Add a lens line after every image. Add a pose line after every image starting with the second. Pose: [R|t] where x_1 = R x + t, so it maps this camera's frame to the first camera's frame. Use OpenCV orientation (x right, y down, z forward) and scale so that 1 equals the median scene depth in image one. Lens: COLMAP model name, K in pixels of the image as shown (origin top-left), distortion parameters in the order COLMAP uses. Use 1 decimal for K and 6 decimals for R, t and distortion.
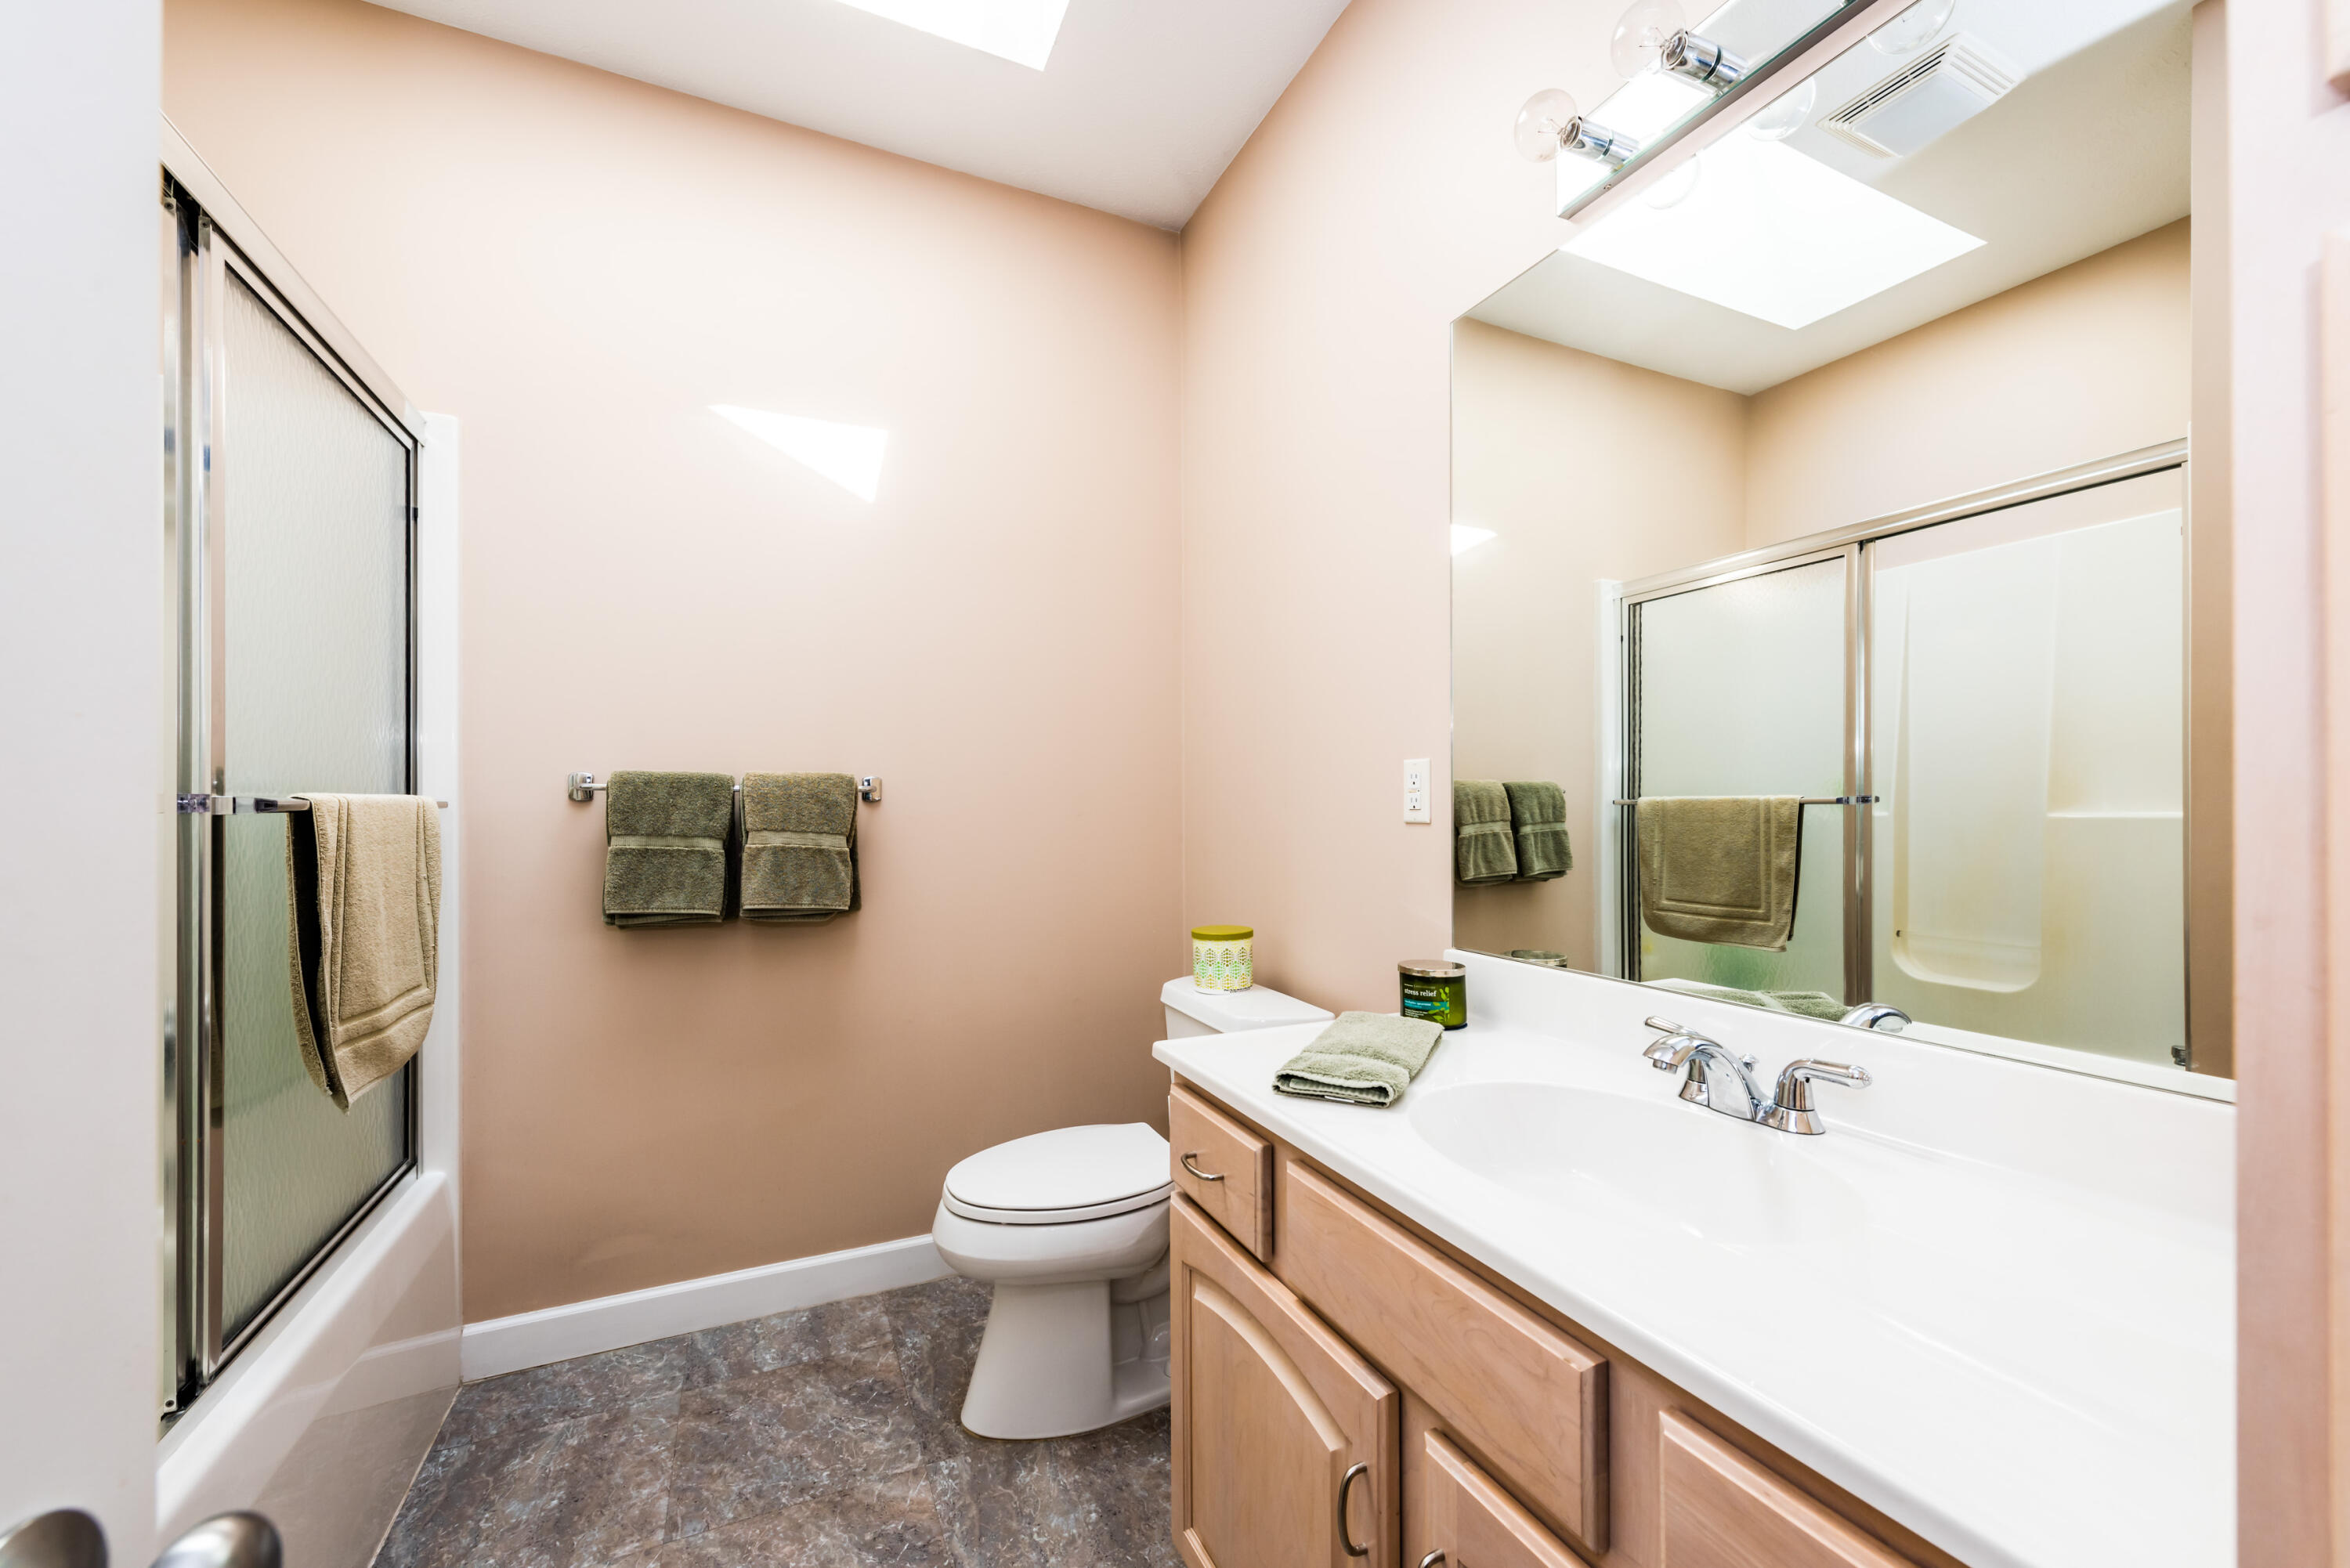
lens RADIAL K [[946.4, 0, 1179.4], [0, 946.4, 795.9], [0, 0, 1]] dist [0.008684, 0.000711]
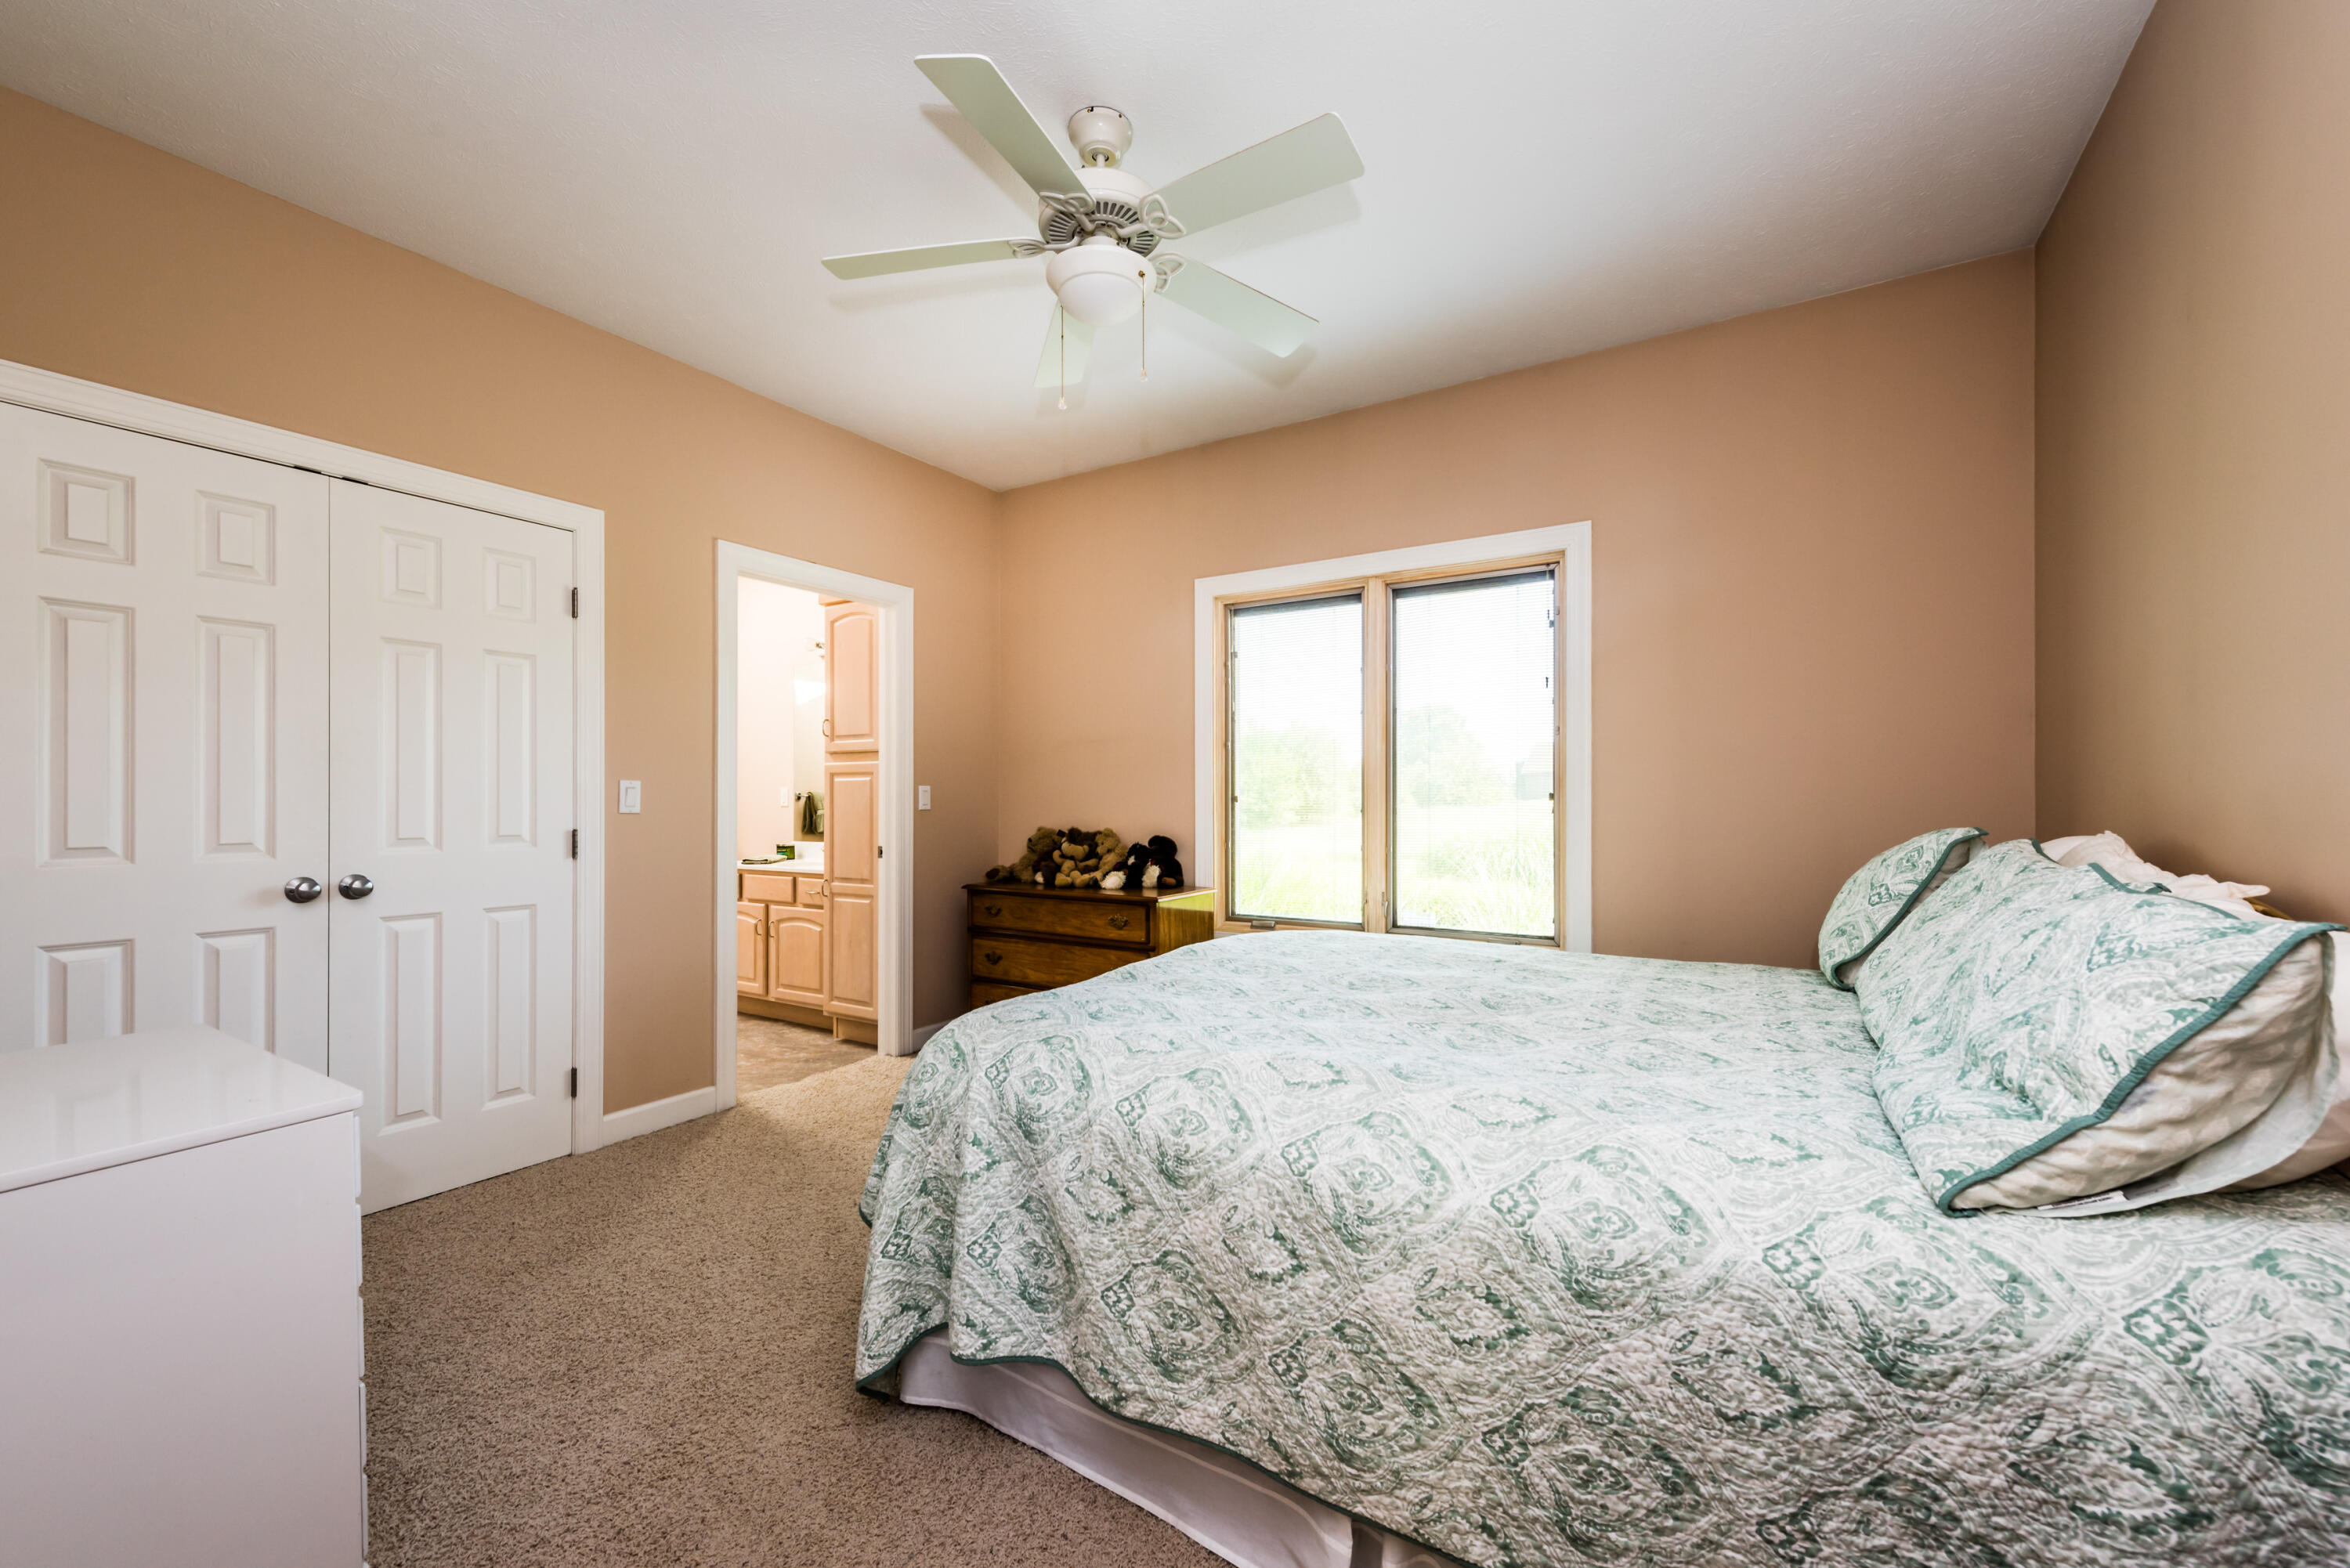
lens RADIAL K [[946.4, 0, 1172.0], [0, 946.4, 789.0], [0, 0, 1]] dist [0.008684, 0.000711]
pose [[0.848222, 0.001329, 0.529639, -0.412814], [-0.002624, 0.999995, 0.001693, -0.041277], [-0.529634, -0.002825, 0.848221, -2.931005]]
